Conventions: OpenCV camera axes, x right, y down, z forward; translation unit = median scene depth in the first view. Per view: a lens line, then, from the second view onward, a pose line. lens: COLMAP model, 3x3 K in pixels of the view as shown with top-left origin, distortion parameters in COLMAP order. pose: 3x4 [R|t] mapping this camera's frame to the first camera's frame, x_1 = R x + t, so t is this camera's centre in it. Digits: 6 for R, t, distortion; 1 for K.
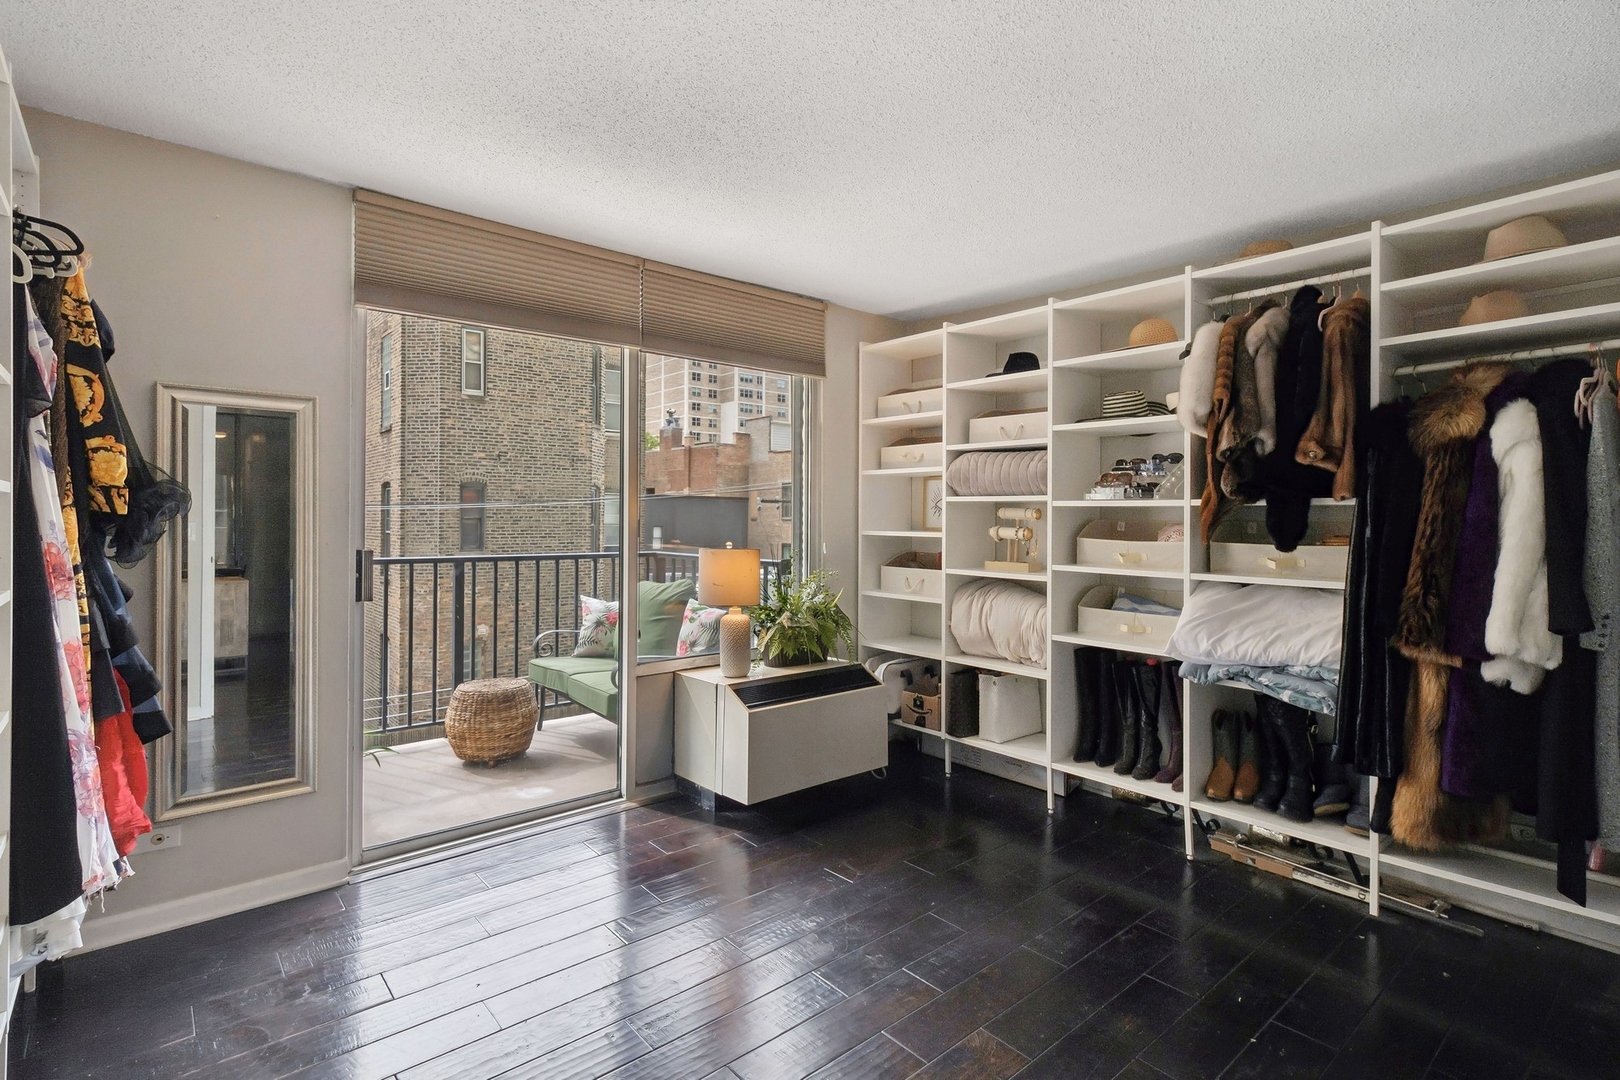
lens RADIAL K [[768.5, 0, 800.1], [0, 768.5, 533.5], [0, 0, 1]] dist [0.000585, 0.001390]
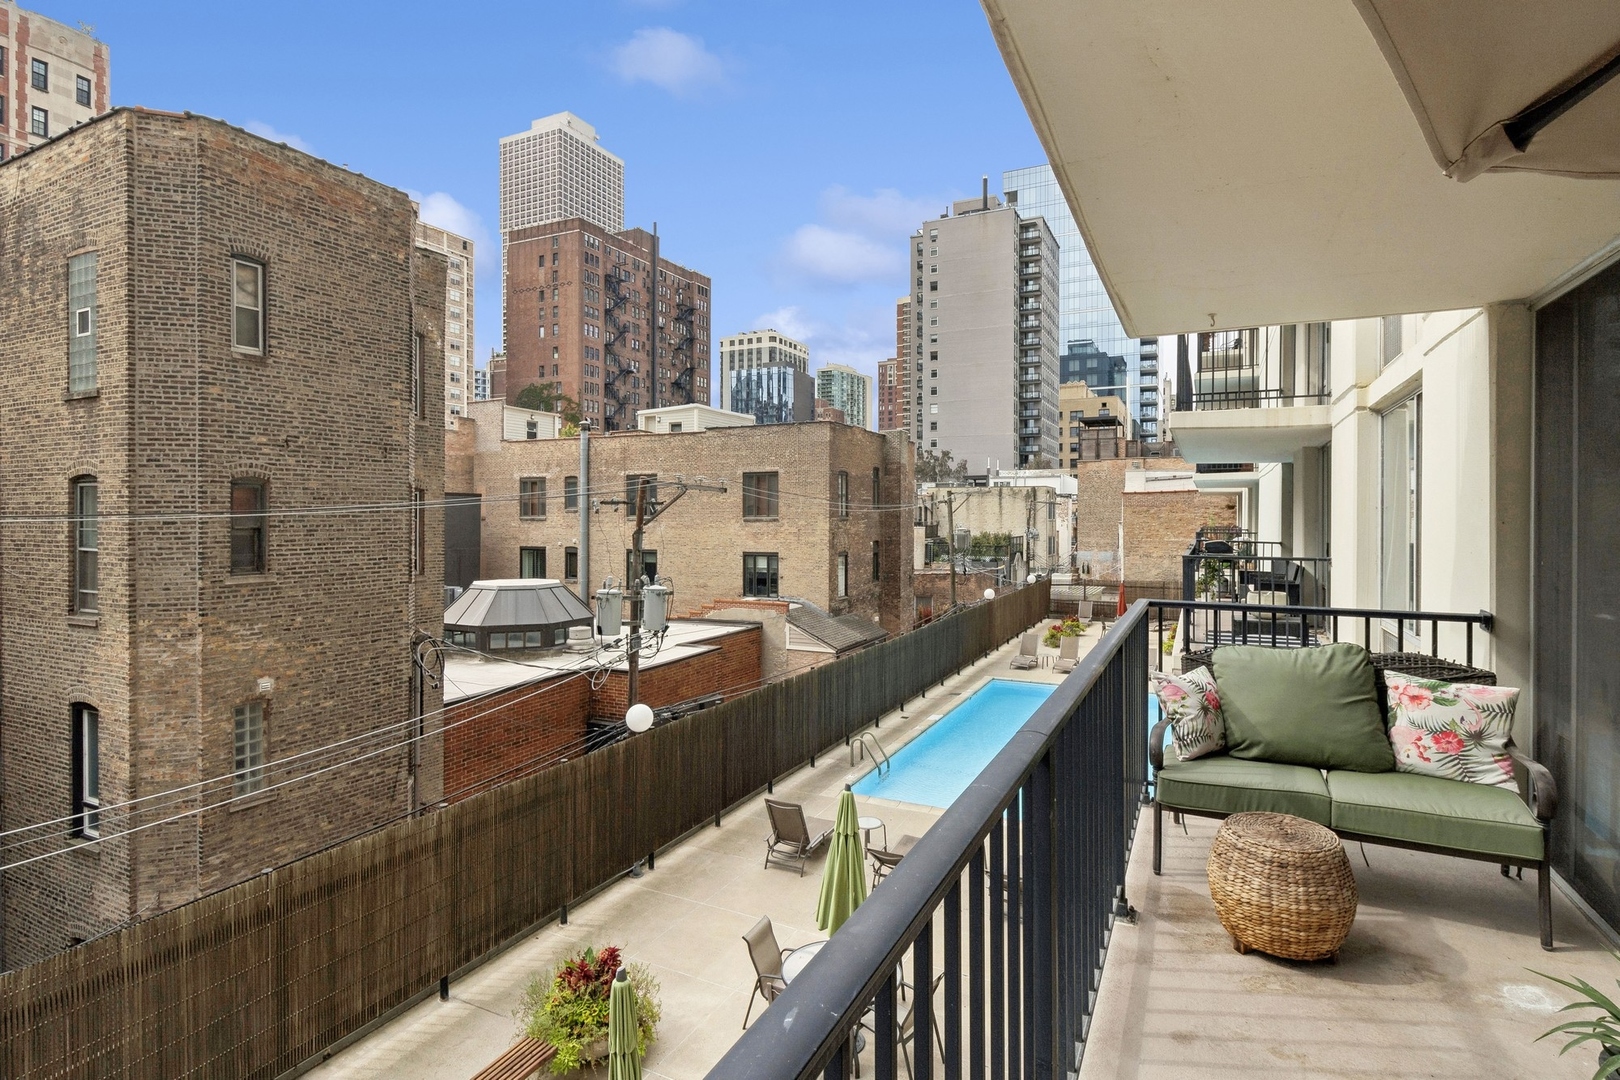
lens RADIAL K [[801.4, 0, 808.6], [0, 801.4, 528.7], [0, 0, 1]] dist [0.000412, -0.003208]
pose [[0.921761, -0.010321, 0.387622, -0.236501], [0.010892, 0.999940, 0.000725, -0.014578], [-0.387607, 0.003554, 0.921818, 0.121999]]
